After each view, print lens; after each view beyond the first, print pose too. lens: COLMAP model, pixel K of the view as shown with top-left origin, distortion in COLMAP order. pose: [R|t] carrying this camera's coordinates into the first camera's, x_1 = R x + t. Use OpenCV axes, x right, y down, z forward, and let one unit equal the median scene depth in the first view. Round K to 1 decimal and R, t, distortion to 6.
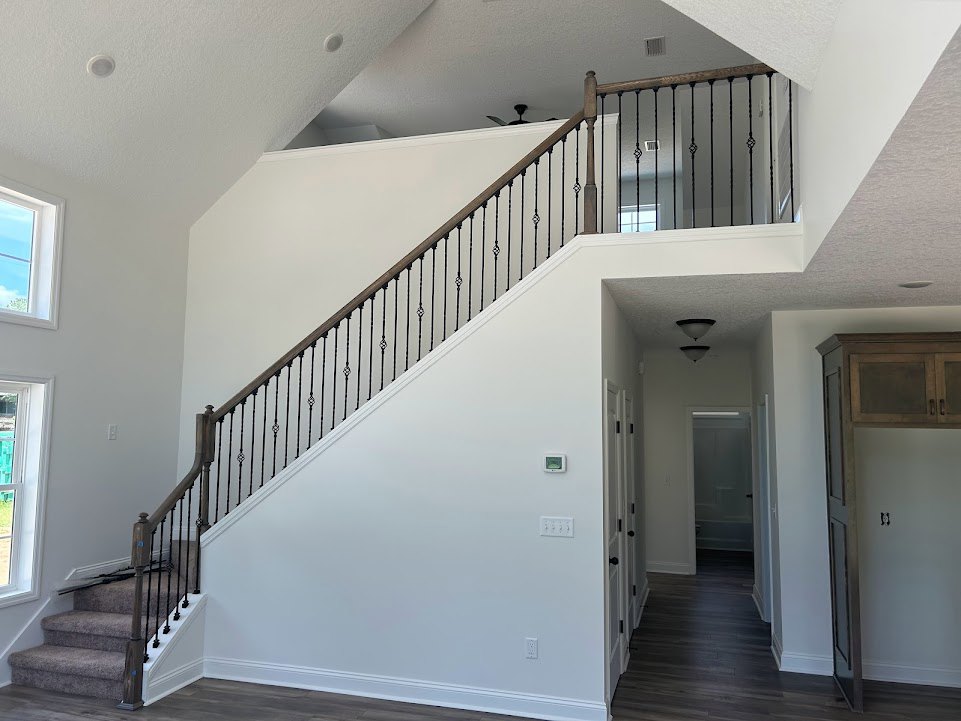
lens RADIAL K [[723.4, 0, 480.5], [0, 723.4, 360.5], [0, 0, 1]] dist [0.078604, -0.102508]
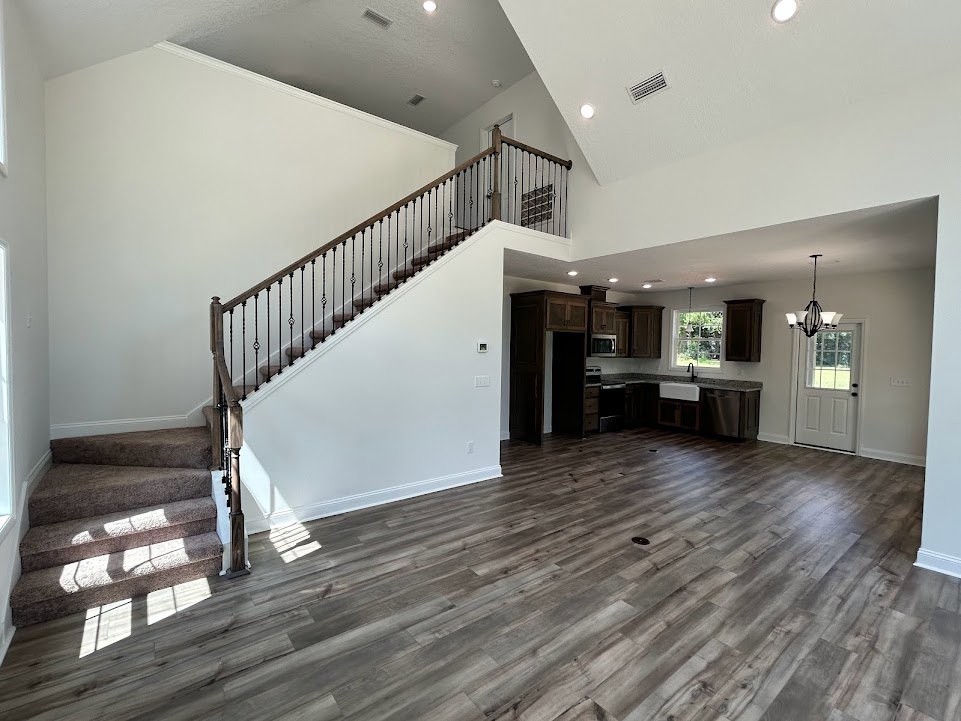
lens RADIAL K [[437.0, 0, 480.5], [0, 437.0, 360.5], [0, 0, 1]] dist [0.002159, -0.001279]
pose [[0.573454, -0.032373, 0.818598, -0.752256], [-0.085015, 0.991473, 0.098765, 0.065906], [-0.814815, -0.126231, 0.565811, 0.370560]]
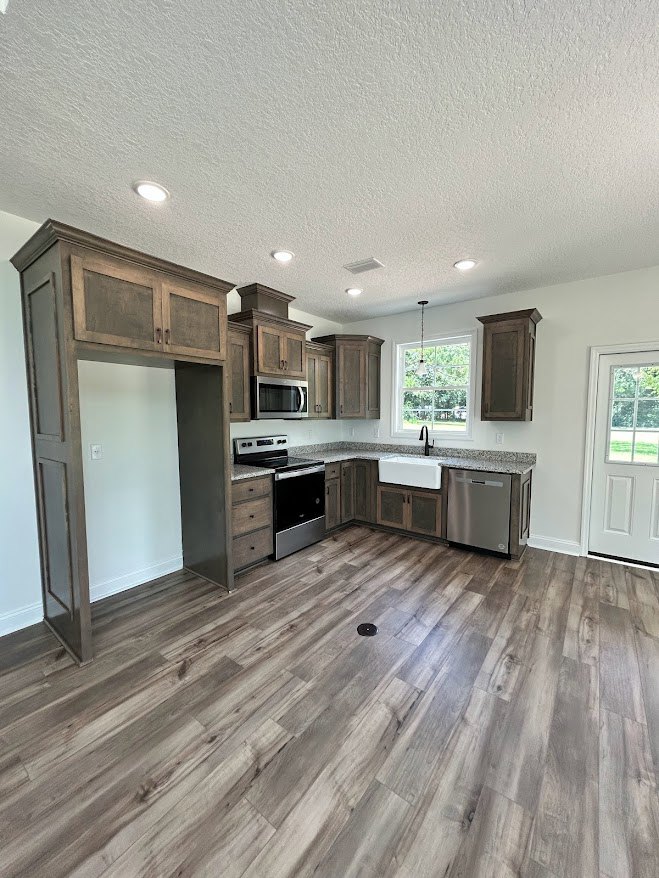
lens RADIAL K [[354.1, 0, 329.5], [0, 354.1, 439.0], [0, 0, 1]] dist [0.000459, 0.000305]
pose [[0.356887, -0.083262, 0.930429, 0.227243], [-0.080161, 0.989616, 0.119305, 0.123414], [-0.930702, -0.117162, 0.346507, 0.579604]]
